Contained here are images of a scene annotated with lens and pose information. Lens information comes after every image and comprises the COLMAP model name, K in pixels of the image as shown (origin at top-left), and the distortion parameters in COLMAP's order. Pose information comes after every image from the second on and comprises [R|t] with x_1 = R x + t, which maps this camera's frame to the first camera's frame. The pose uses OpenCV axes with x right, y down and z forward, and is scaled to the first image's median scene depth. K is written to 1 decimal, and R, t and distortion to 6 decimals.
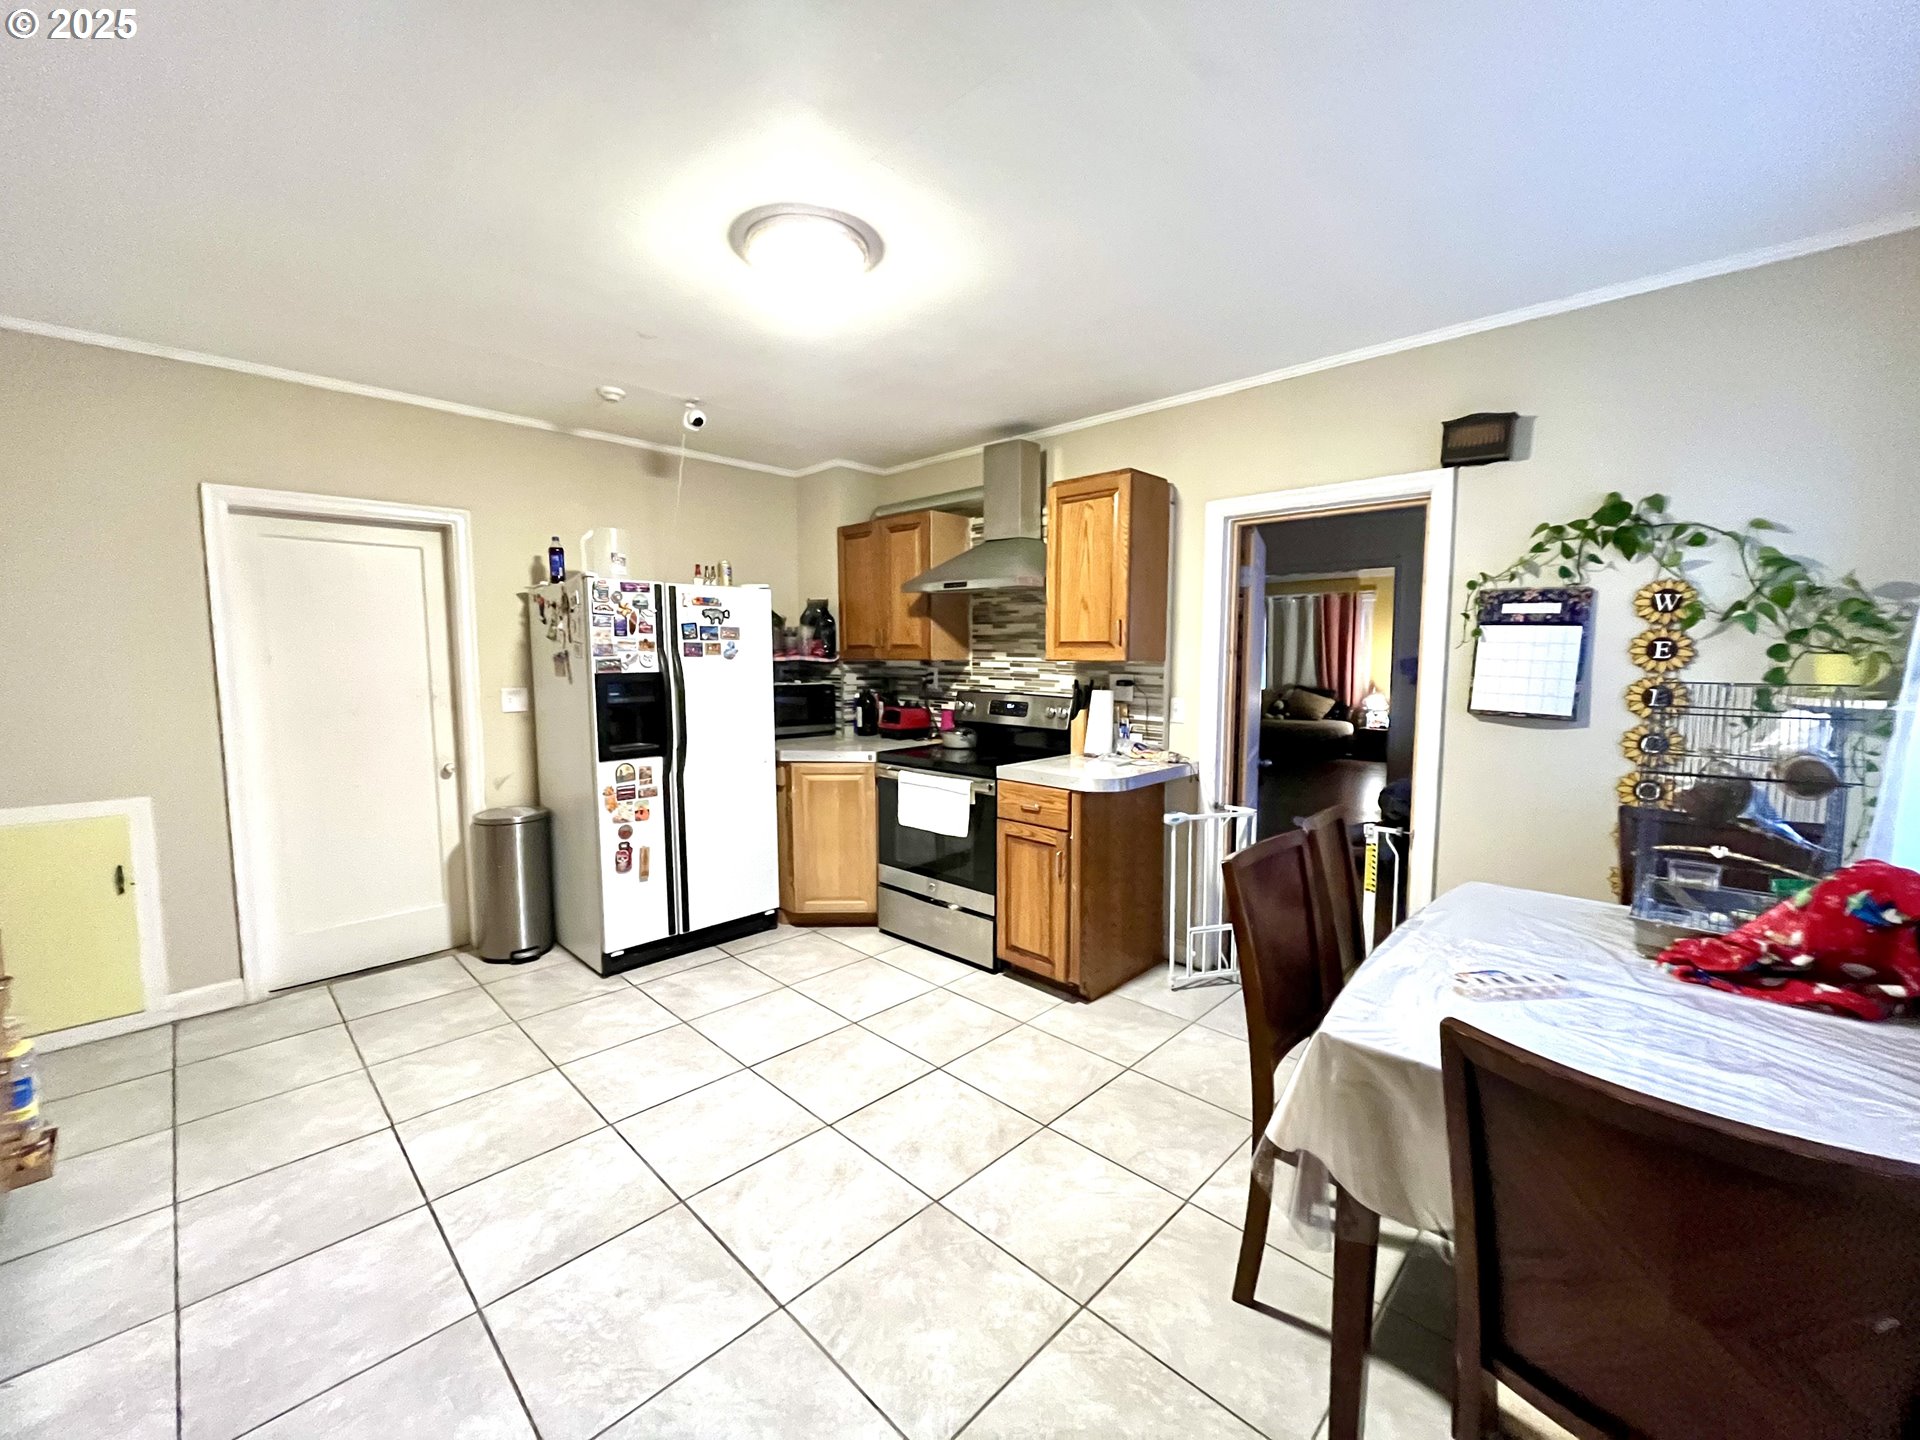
lens RADIAL K [[772.6, 0, 954.9], [0, 772.6, 720.2], [0, 0, 1]] dist [-0.001090, 0.000030]
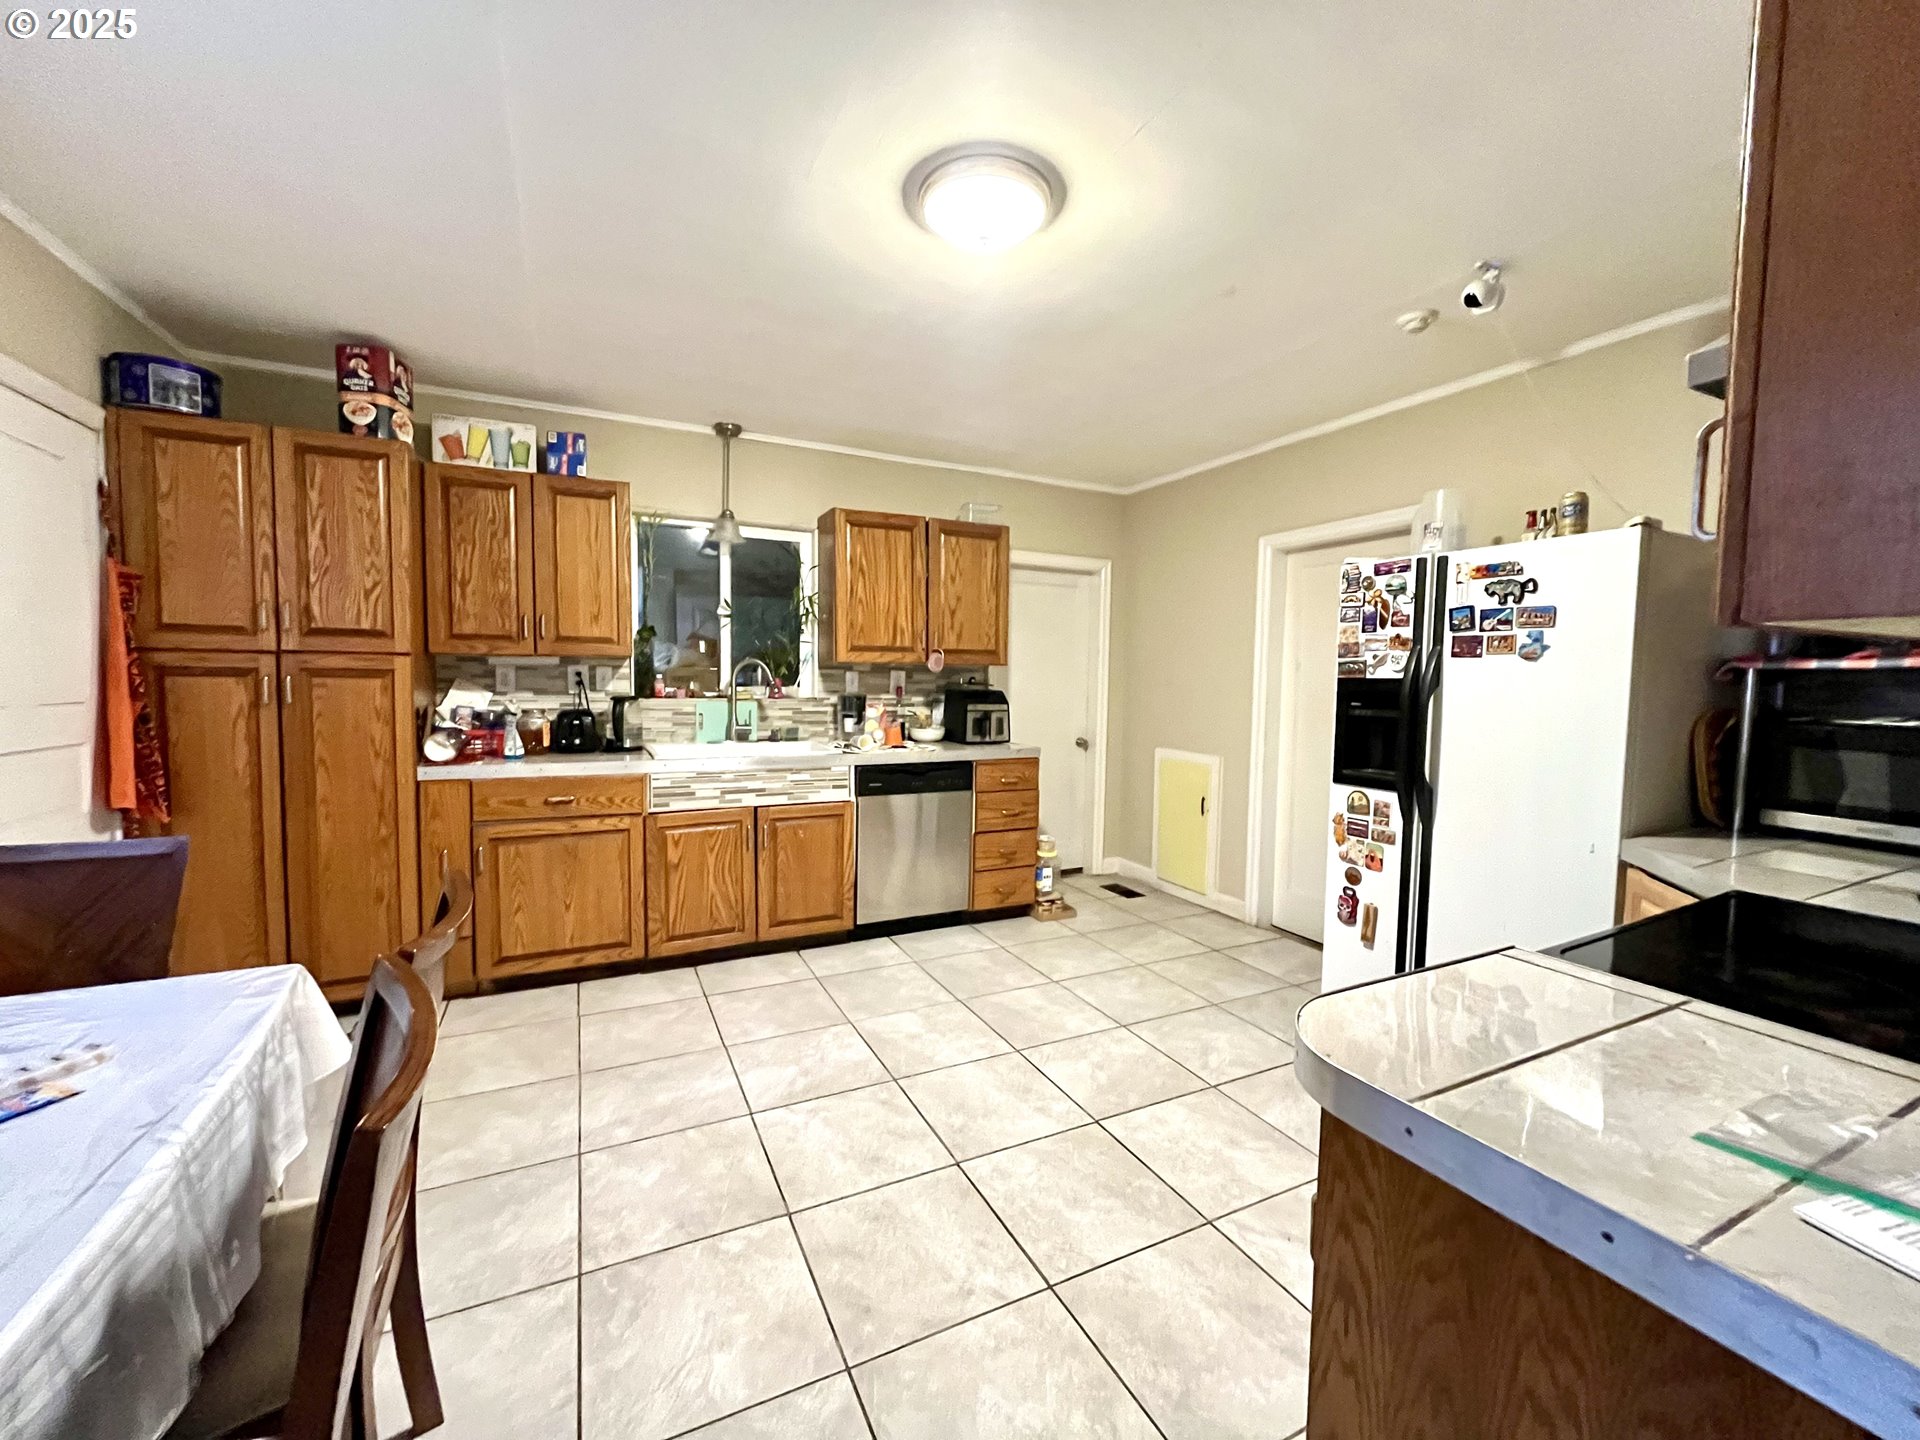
lens RADIAL K [[772.6, 0, 955.2], [0, 772.6, 719.9], [0, 0, 1]] dist [-0.001090, 0.000030]
pose [[-0.332559, 0.053052, -0.941589, 0.461316], [-0.096777, 0.991226, 0.090029, -0.048825], [0.938104, 0.121064, -0.324507, 0.858197]]
